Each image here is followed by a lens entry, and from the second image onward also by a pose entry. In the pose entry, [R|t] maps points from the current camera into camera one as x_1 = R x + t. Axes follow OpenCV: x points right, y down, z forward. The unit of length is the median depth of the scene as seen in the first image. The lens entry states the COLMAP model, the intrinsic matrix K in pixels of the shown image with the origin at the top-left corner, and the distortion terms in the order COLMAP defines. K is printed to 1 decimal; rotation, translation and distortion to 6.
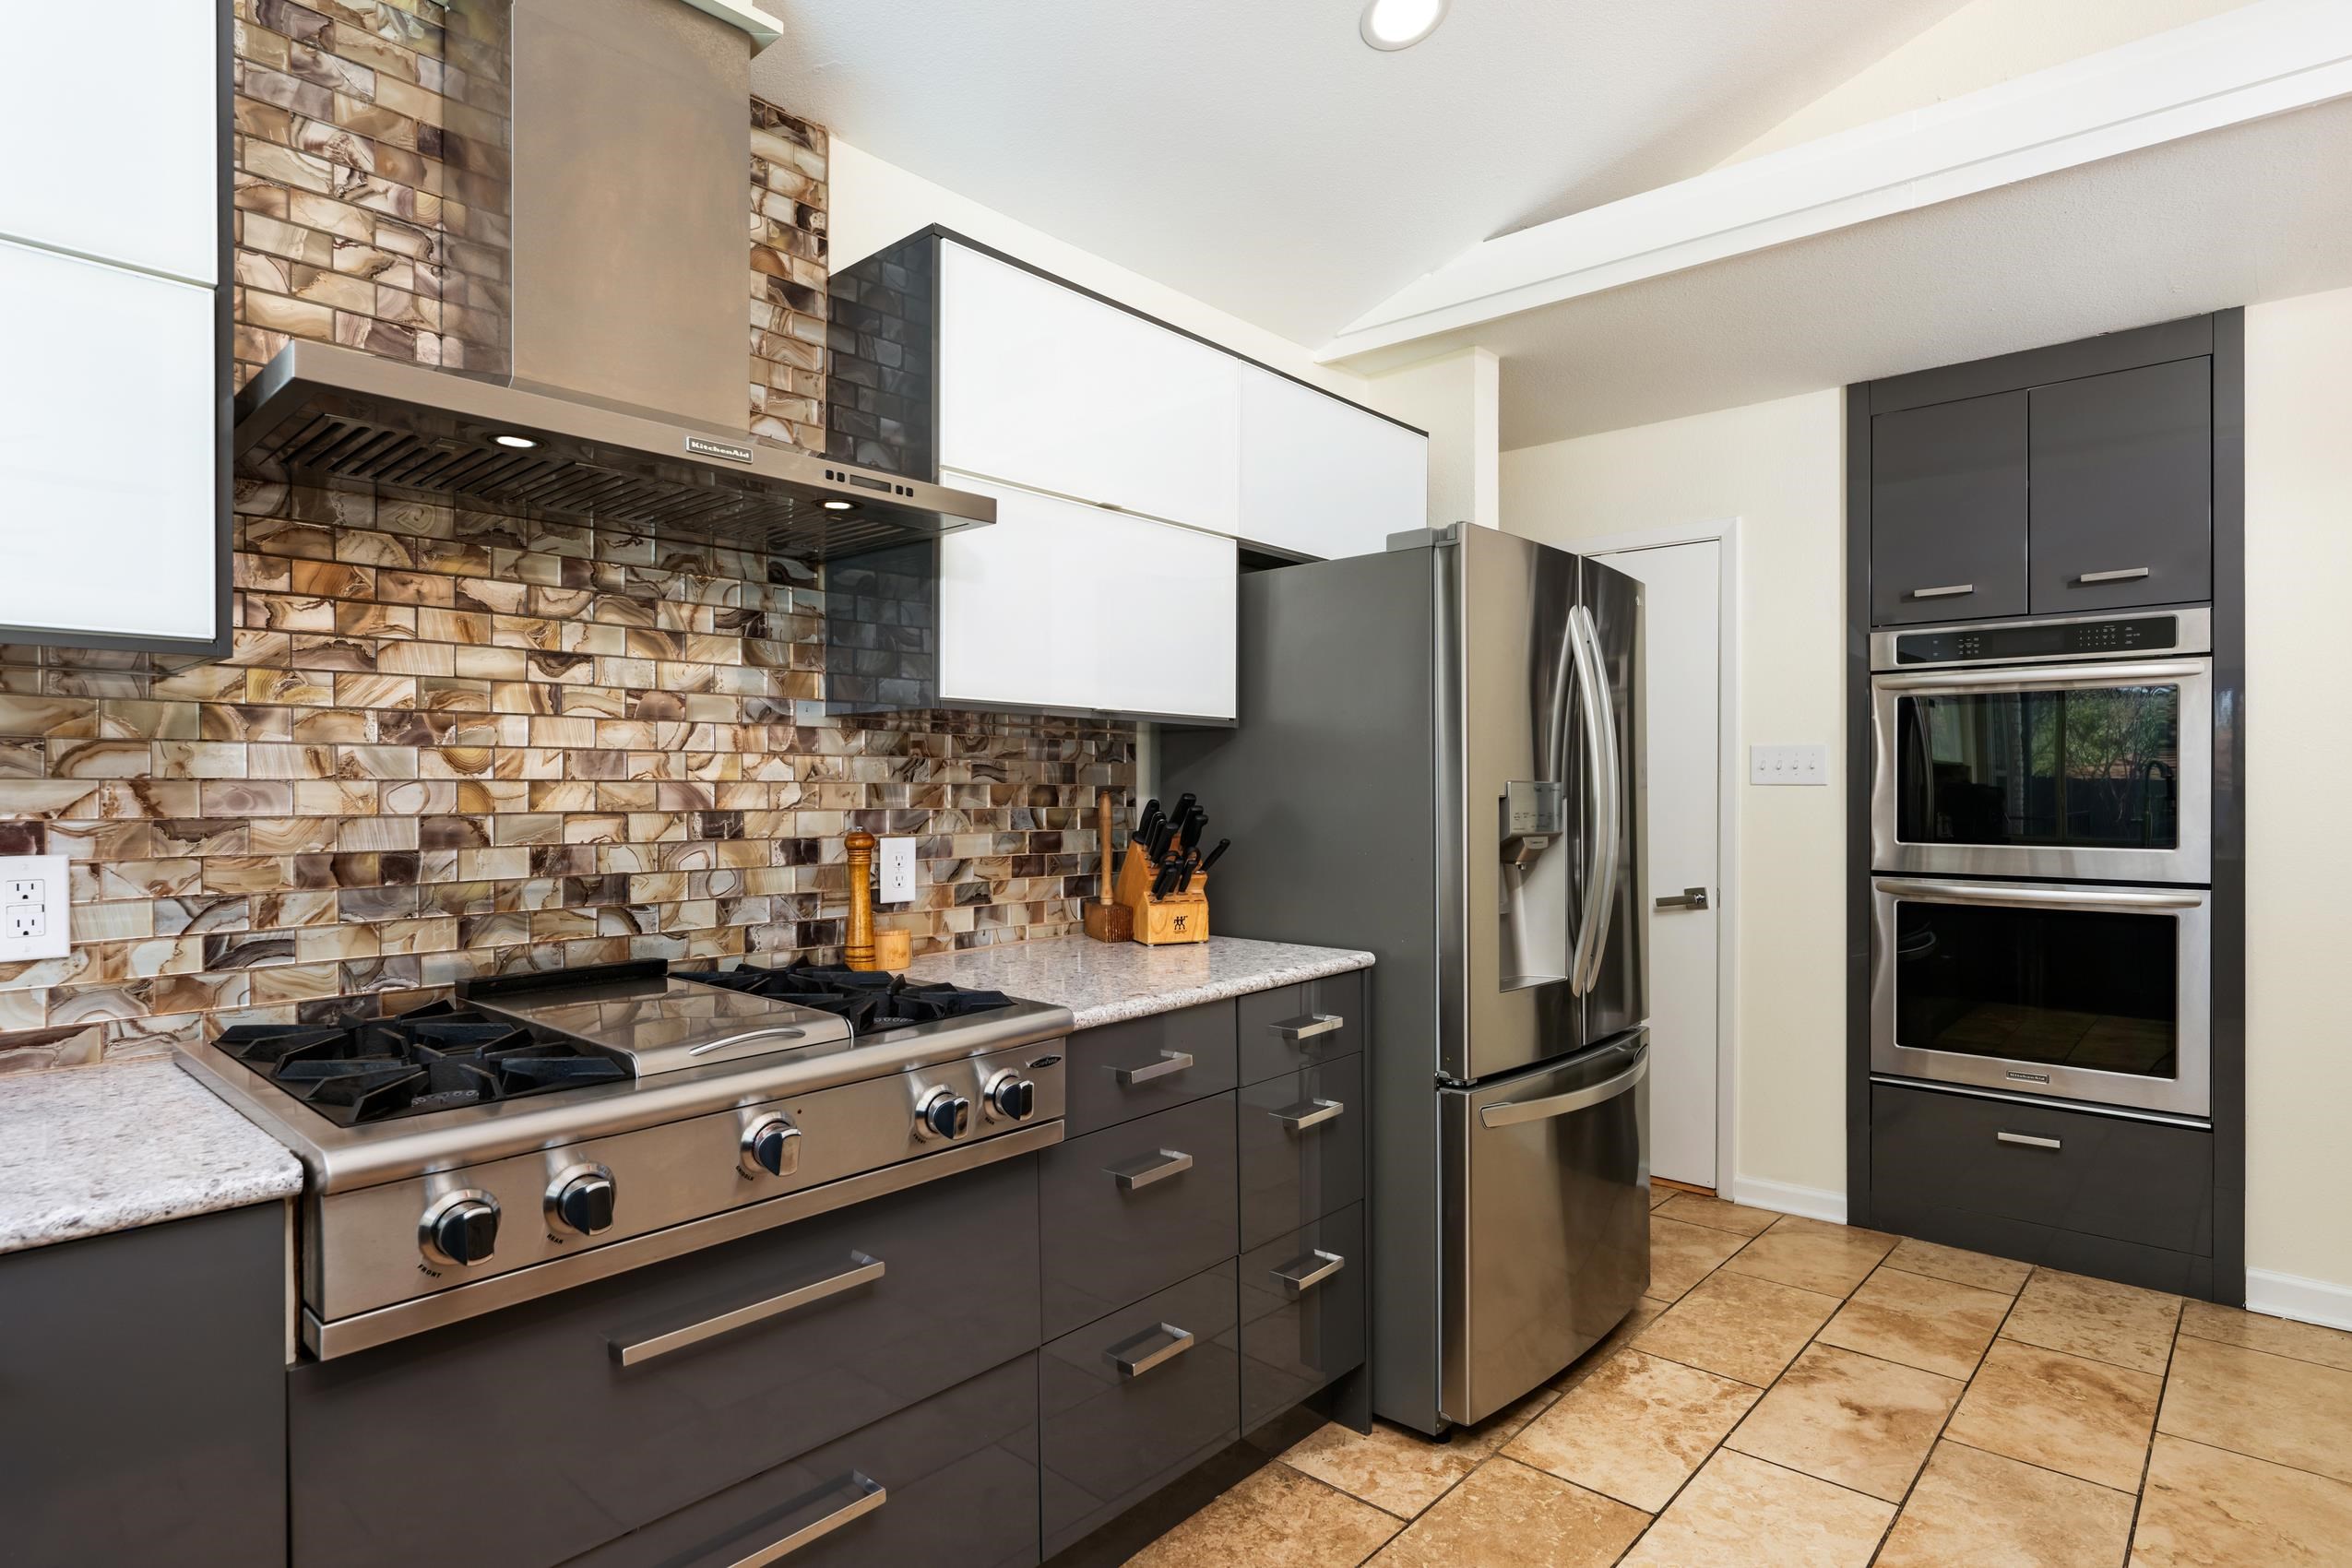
lens RADIAL K [[1251.3, 0, 1176.0], [0, 1251.3, 784.0], [0, 0, 1]] dist [0.000173, -0.000263]
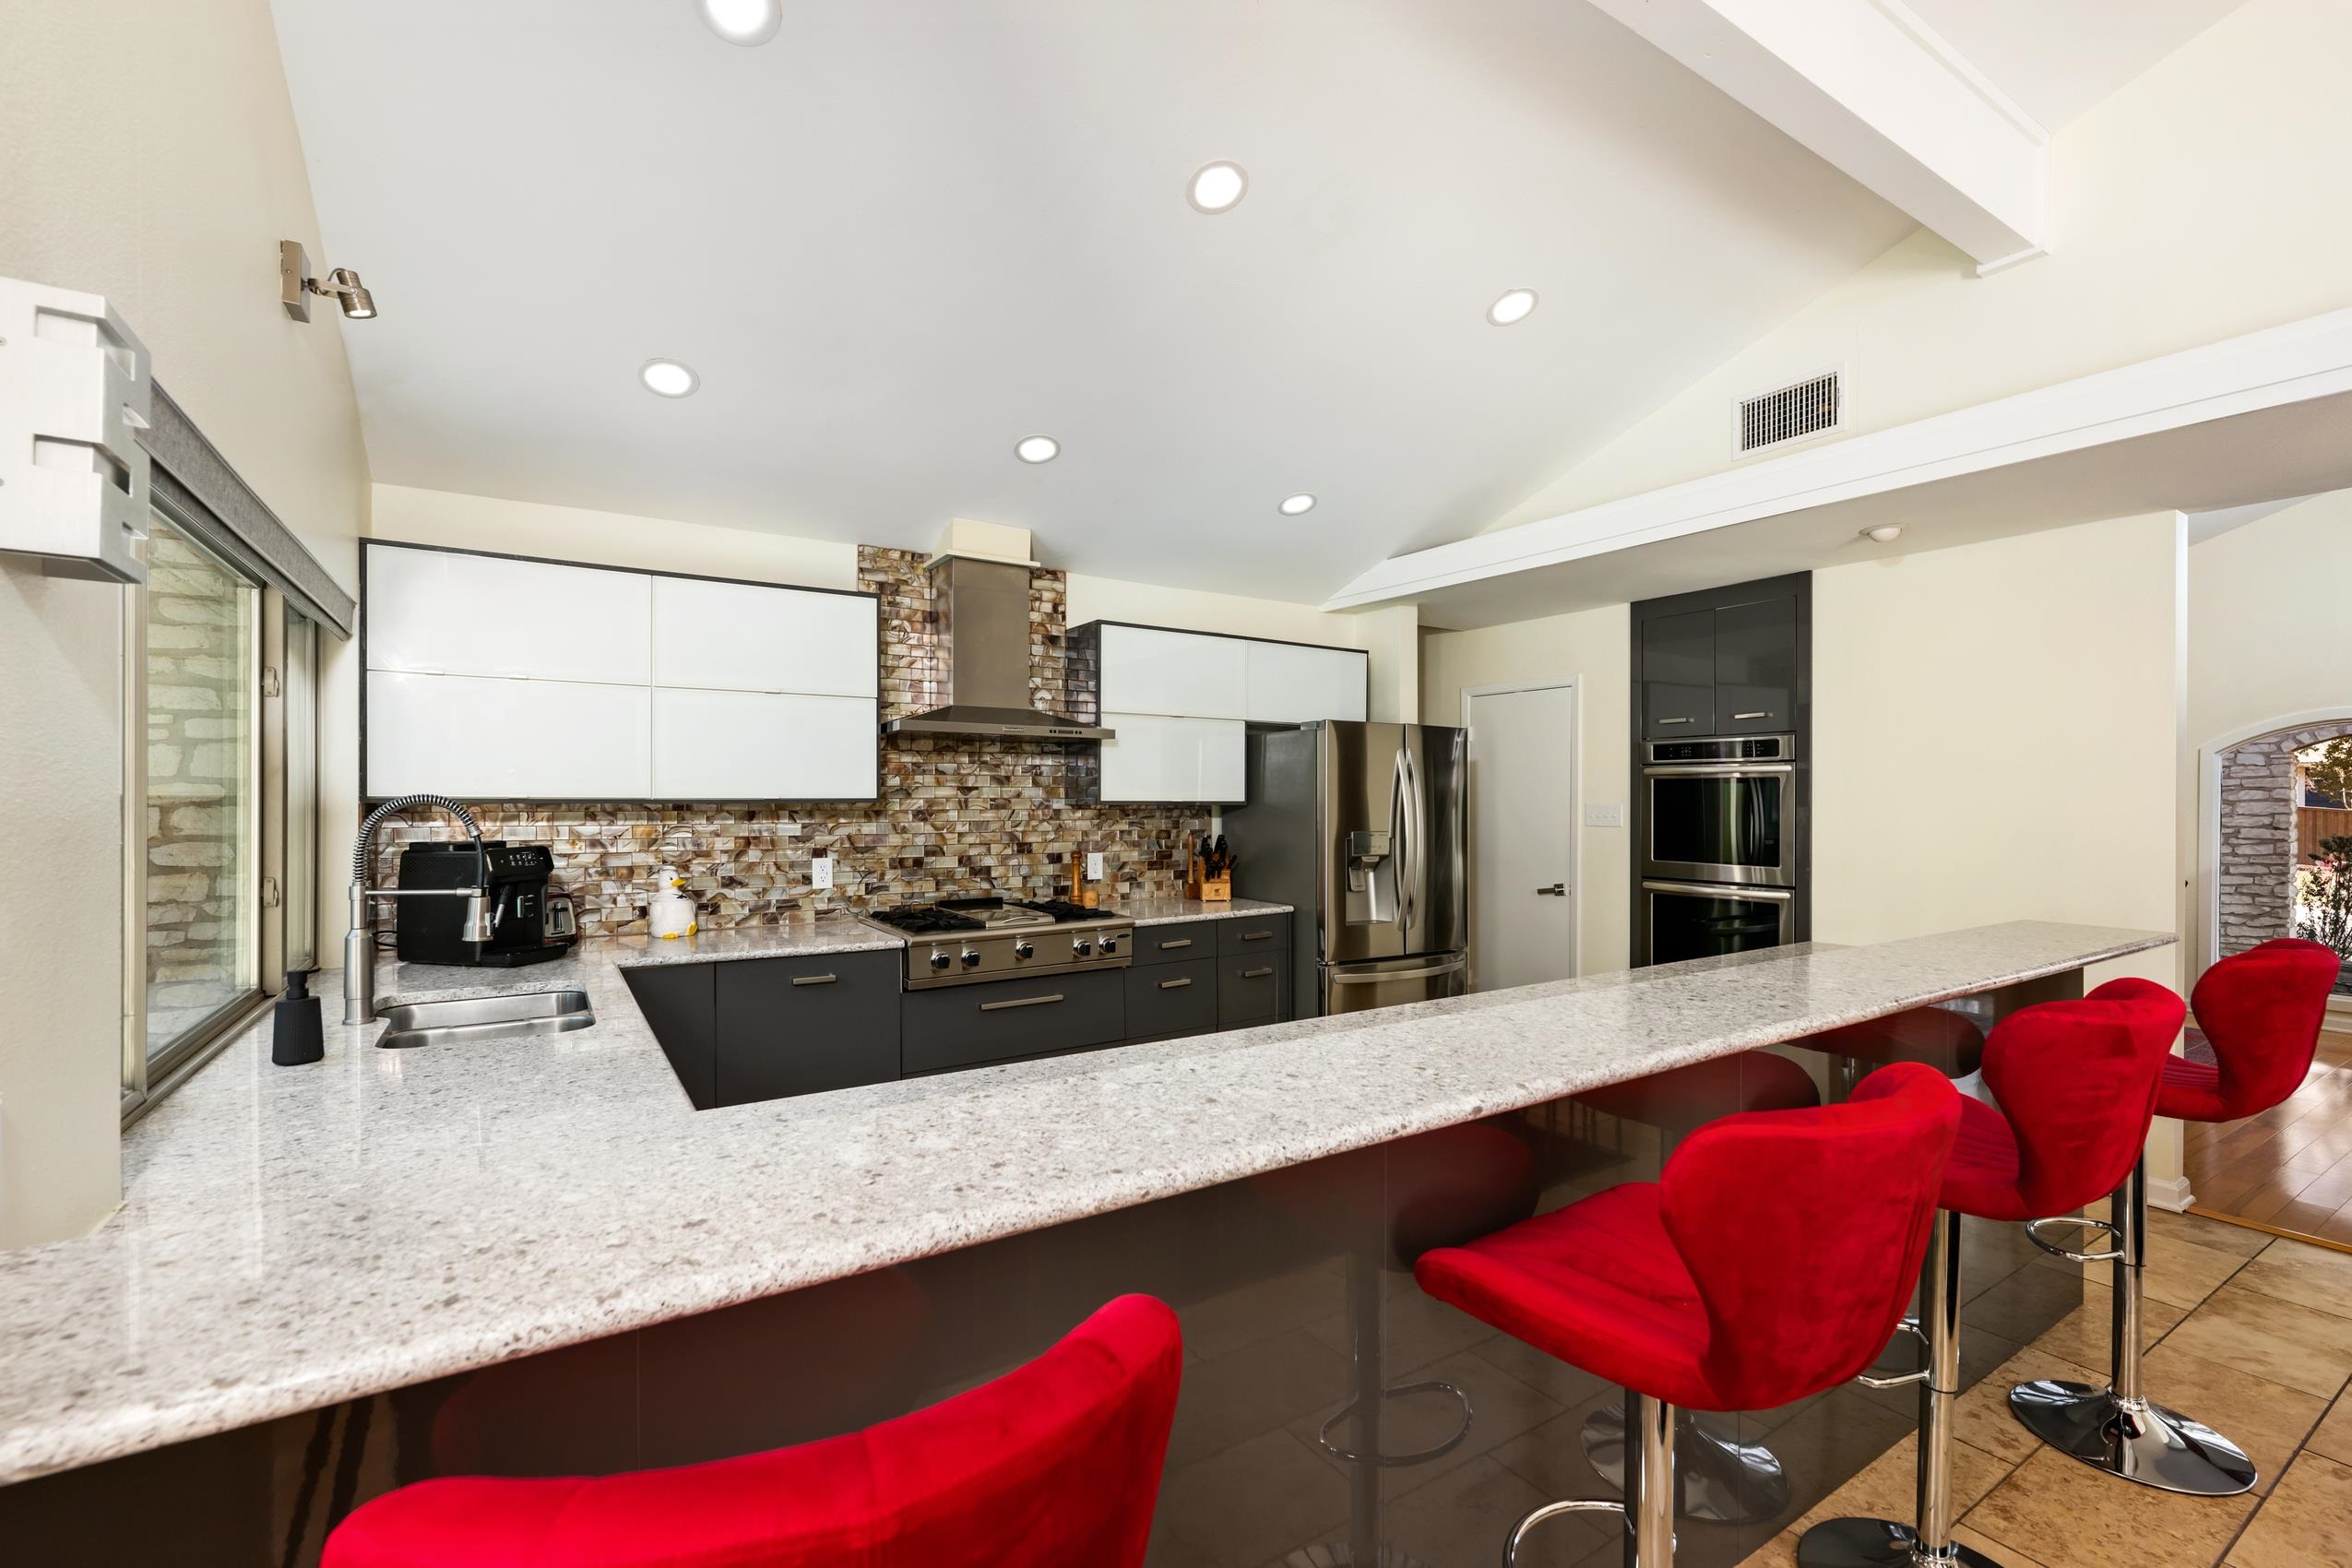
lens RADIAL K [[1030.6, 0, 1176.2], [0, 1030.6, 790.5], [0, 0, 1]] dist [-0.000713, 0.000227]
pose [[0.964112, -0.001289, -0.265492, 0.524643], [0.000332, 0.999993, -0.003649, -0.080729], [0.265495, 0.003430, 0.964106, -1.012745]]
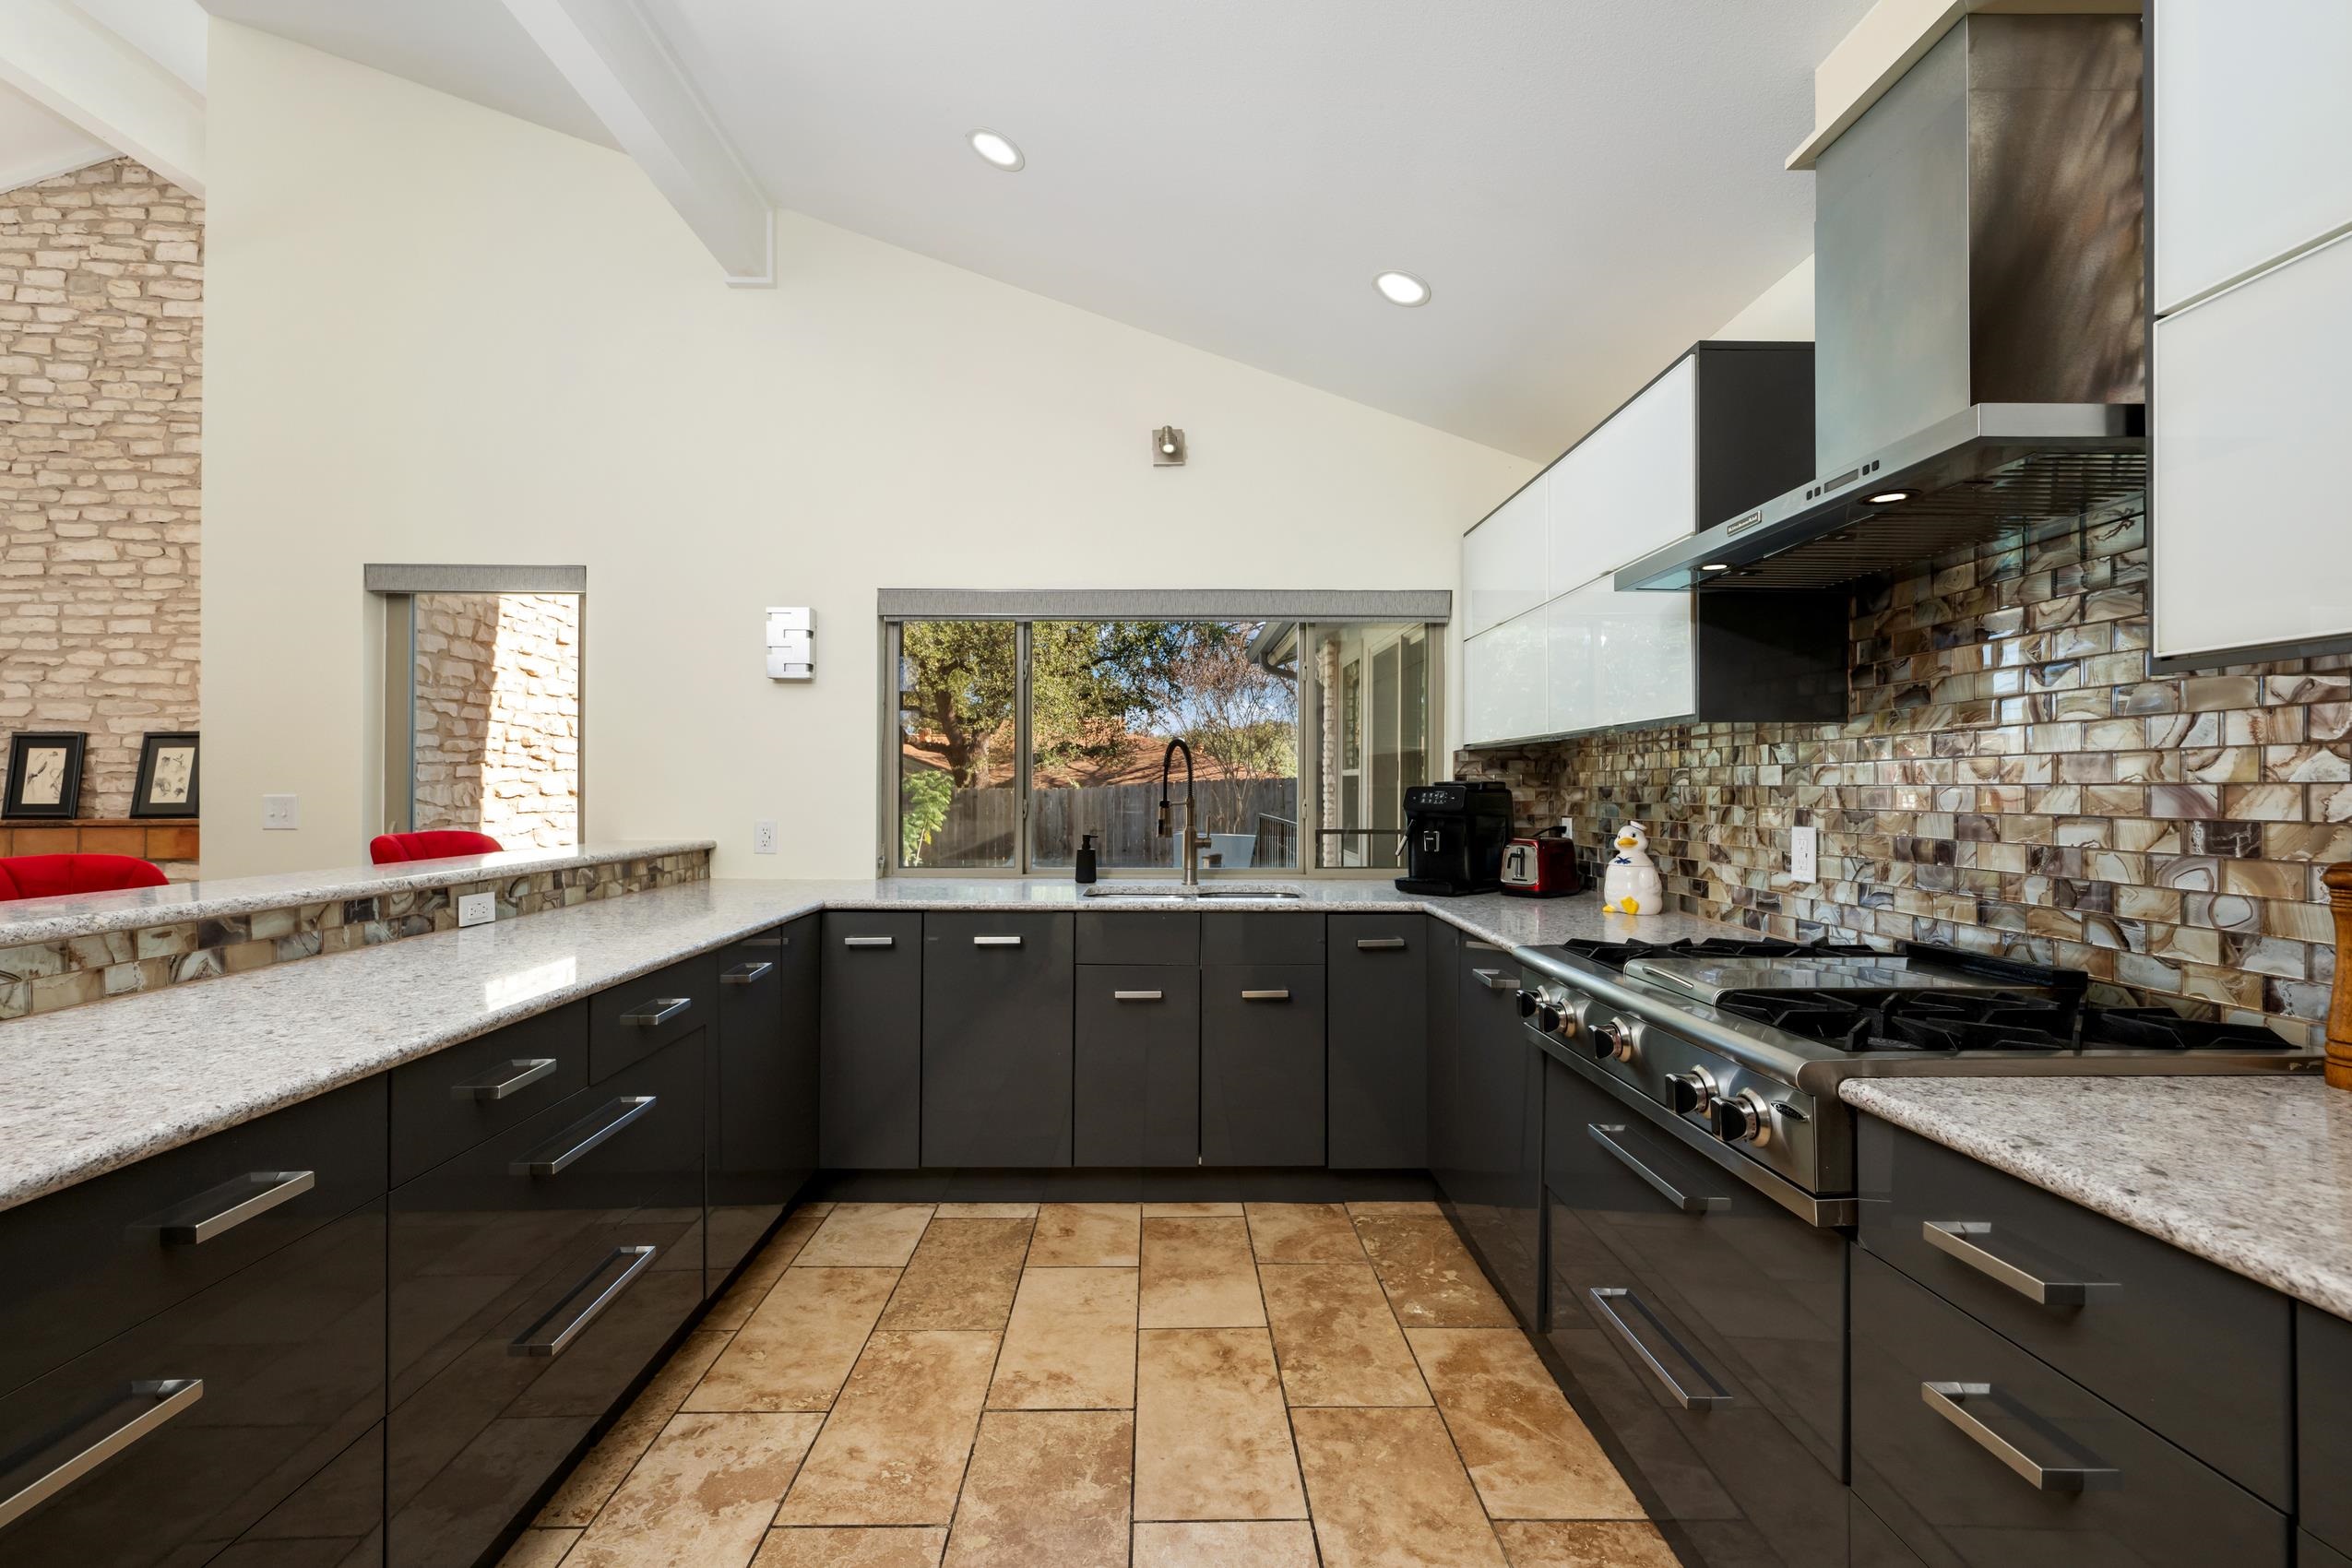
lens RADIAL K [[989.9, 0, 1172.1], [0, 989.9, 775.6], [0, 0, 1]] dist [-0.001252, -0.000495]
pose [[-0.733835, -0.011402, -0.679232, 0.554879], [-0.001052, 0.999877, -0.015648, 0.003167], [0.679327, -0.010769, -0.733757, 1.012617]]
